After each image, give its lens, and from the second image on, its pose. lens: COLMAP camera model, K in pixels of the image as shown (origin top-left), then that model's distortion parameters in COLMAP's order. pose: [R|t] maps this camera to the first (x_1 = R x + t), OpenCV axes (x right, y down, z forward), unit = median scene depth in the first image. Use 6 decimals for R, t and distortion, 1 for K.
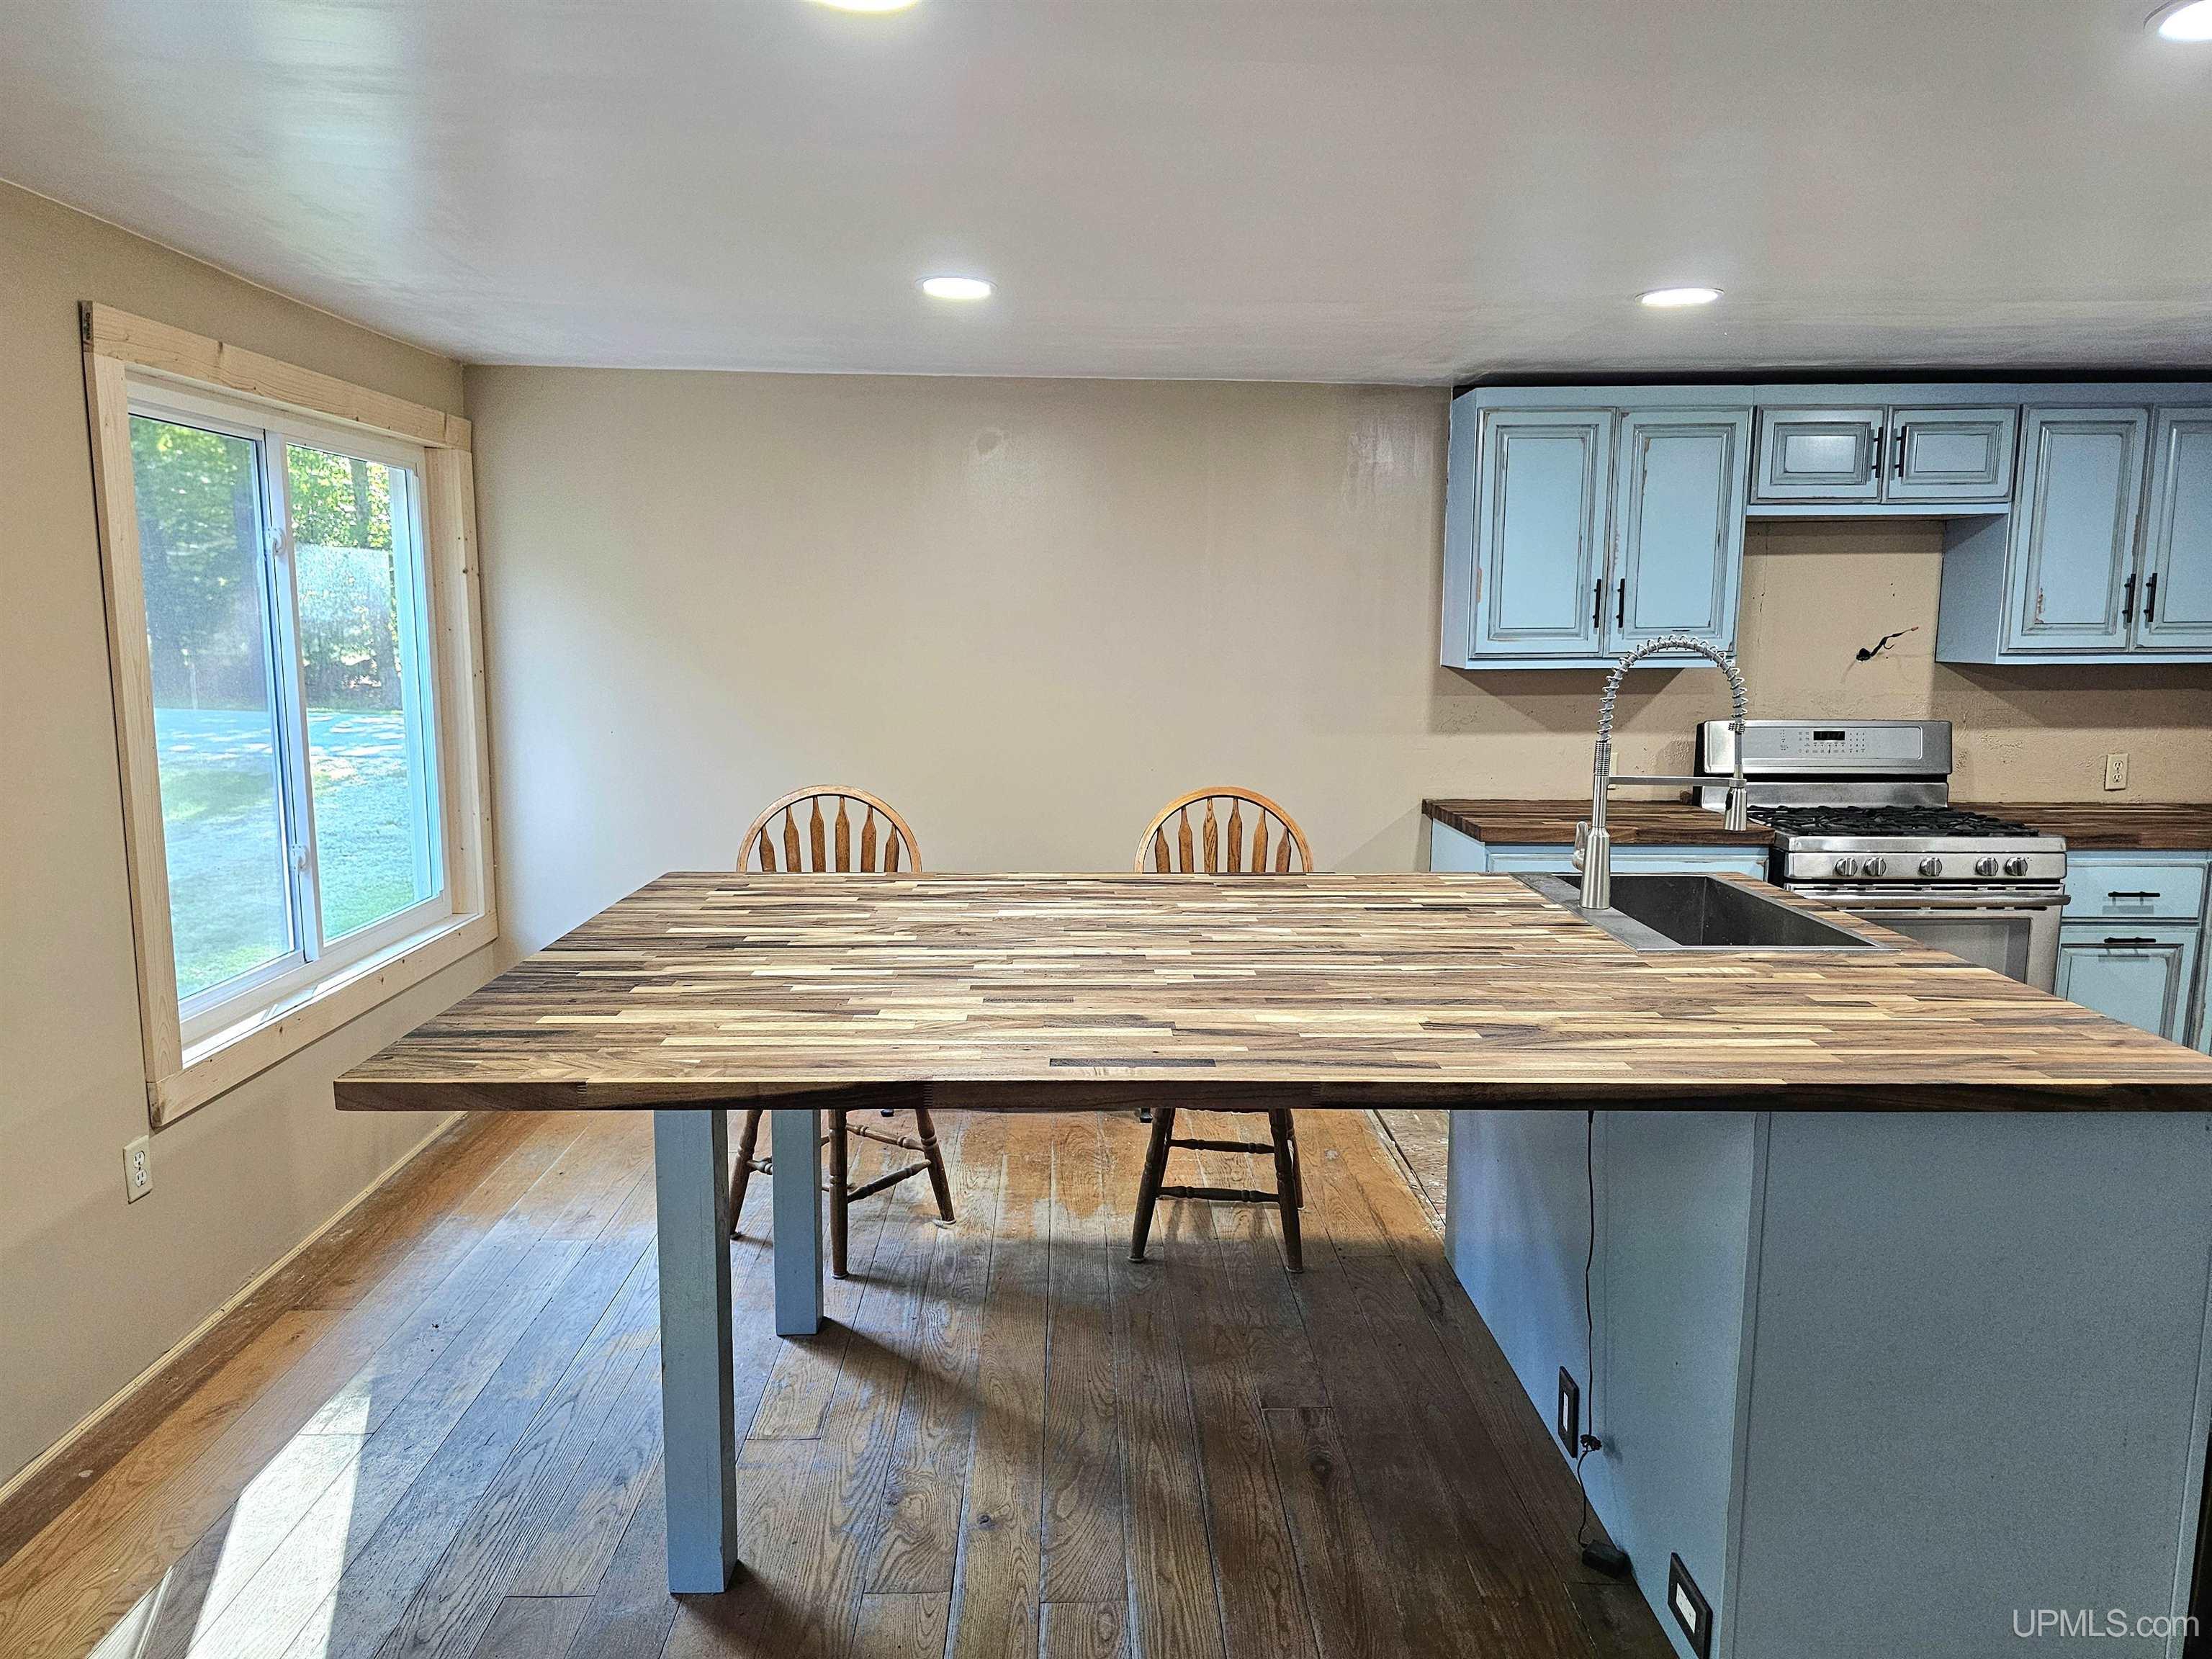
lens RADIAL K [[1486.5, 0, 1103.7], [0, 1486.5, 834.9], [0, 0, 1]] dist [0.027999, -0.009355]
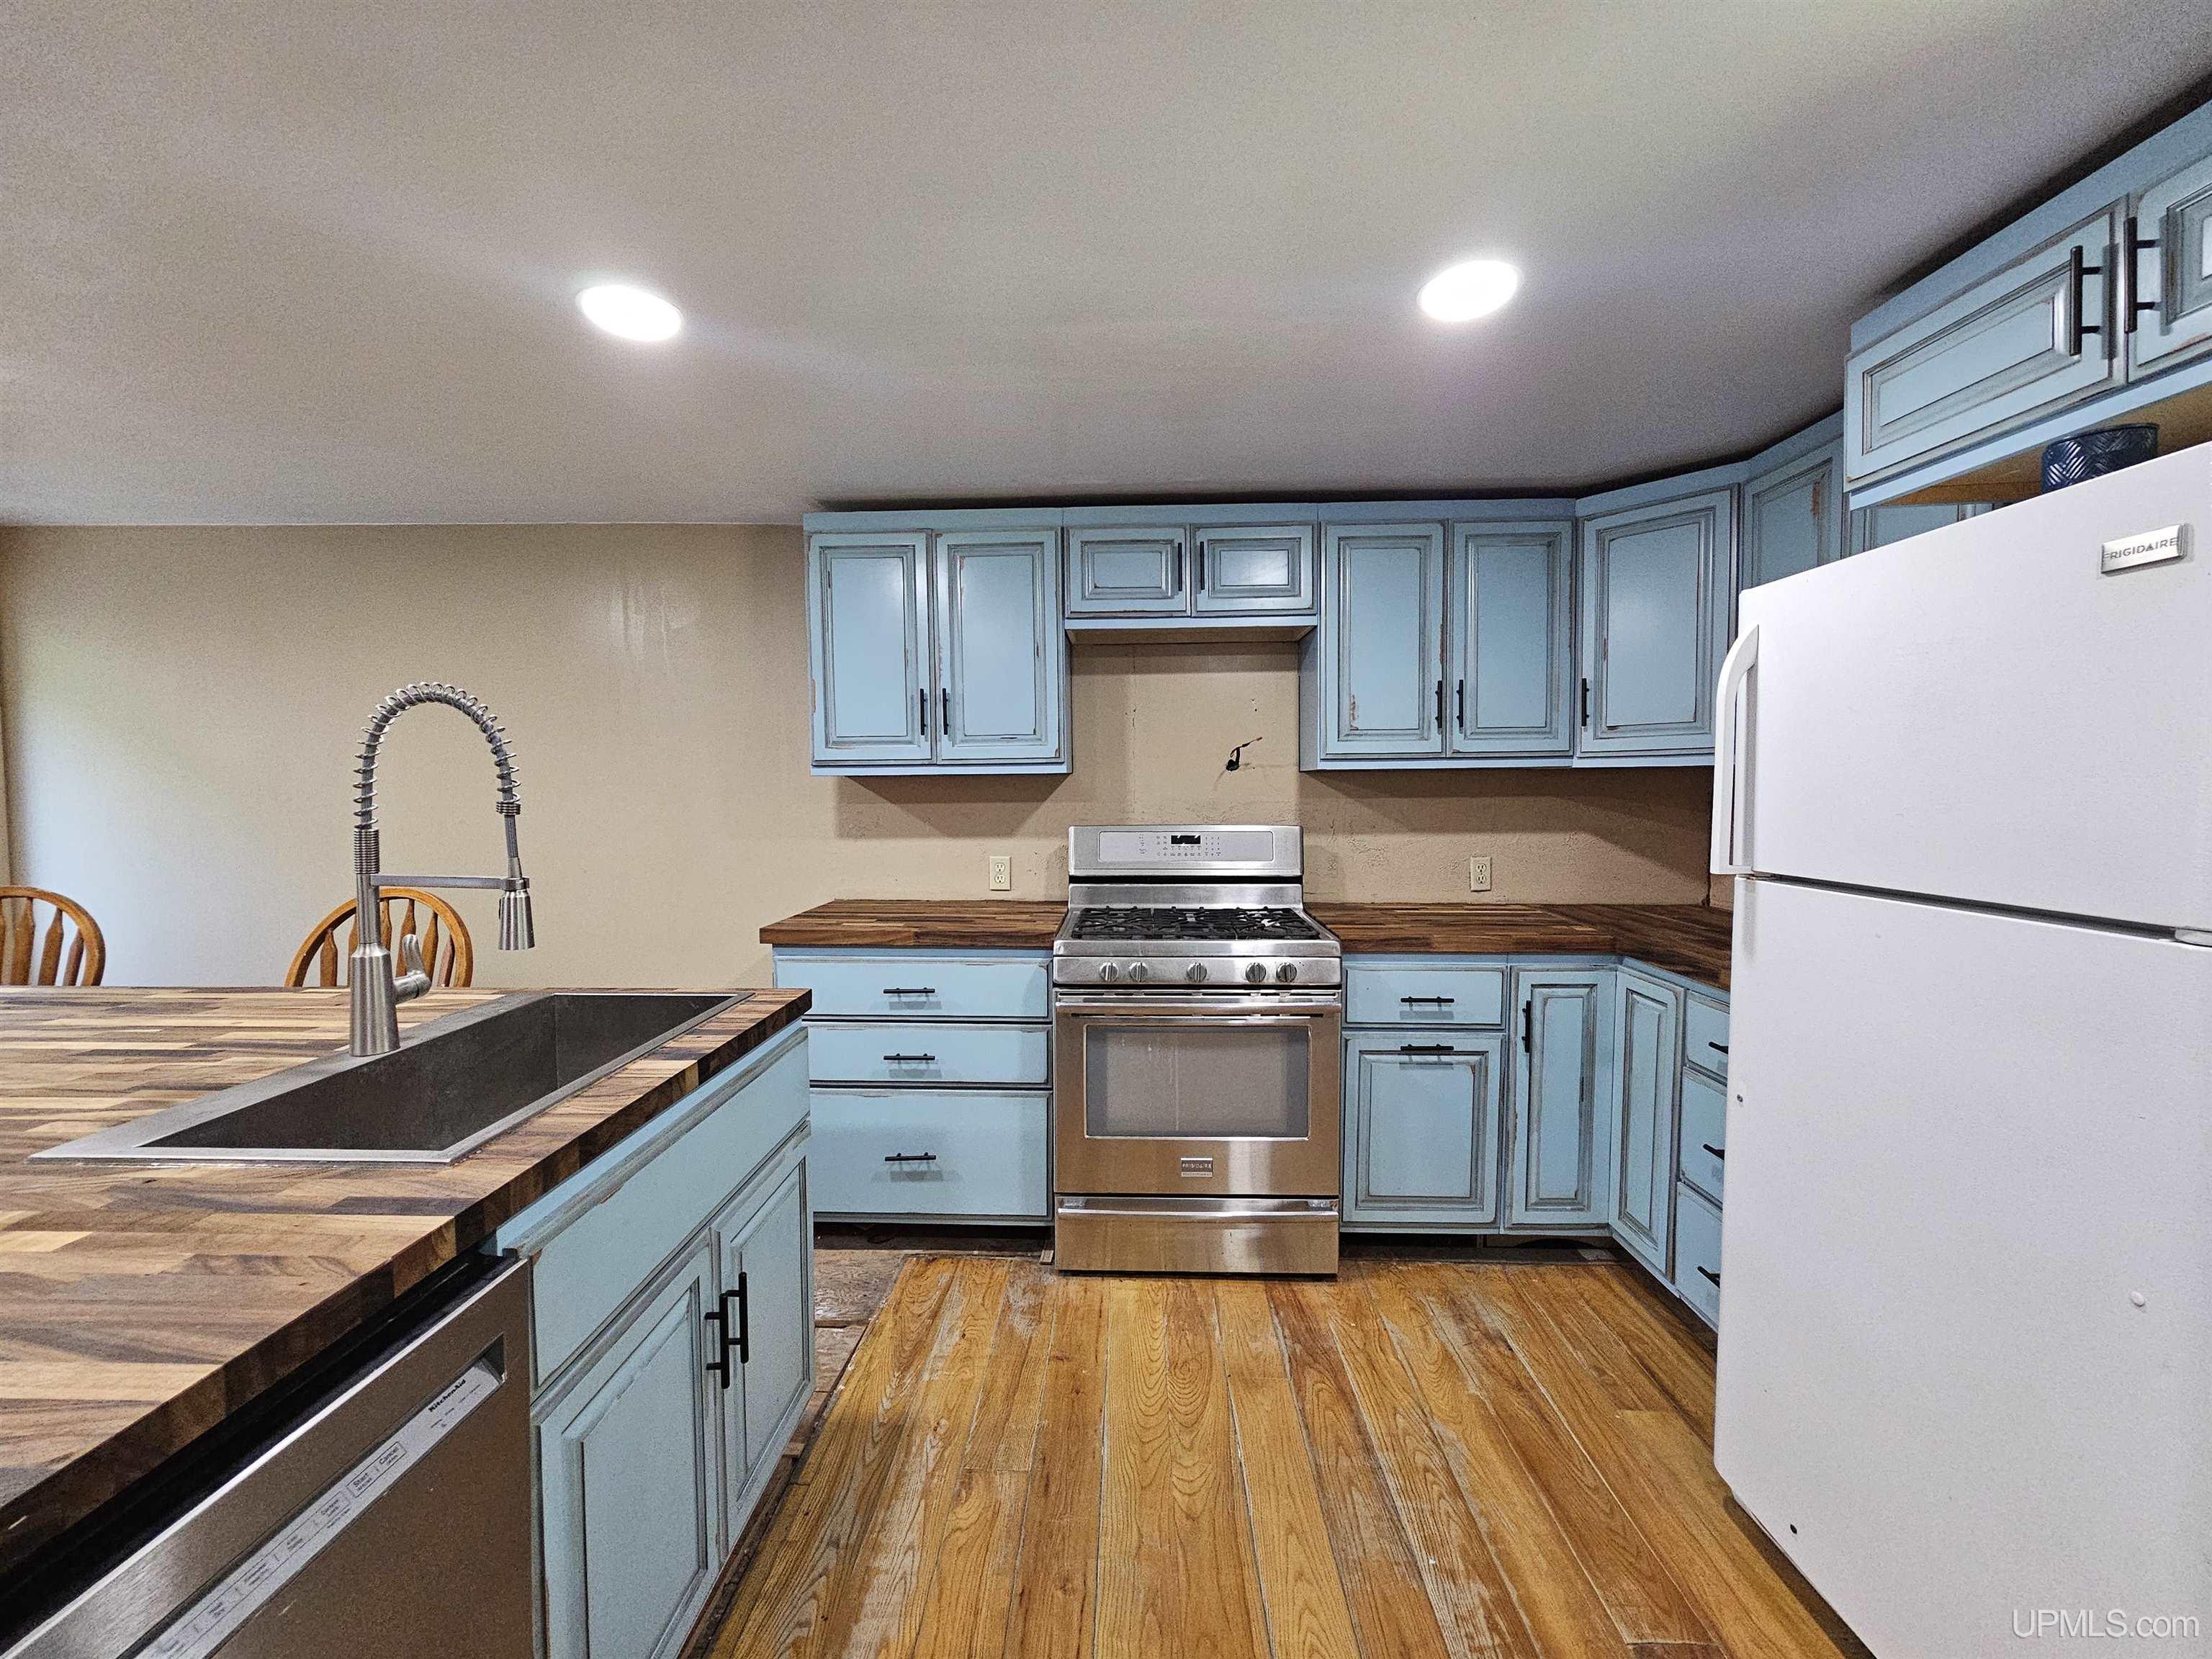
lens RADIAL K [[897.0, 0, 1100.9], [0, 897.0, 829.0], [0, 0, 1]] dist [-0.002515, -0.000286]
pose [[0.998266, -0.003477, -0.058756, 0.498929], [-0.002211, 0.995335, -0.096458, -0.013462], [0.058817, 0.096421, 0.993601, 0.394890]]
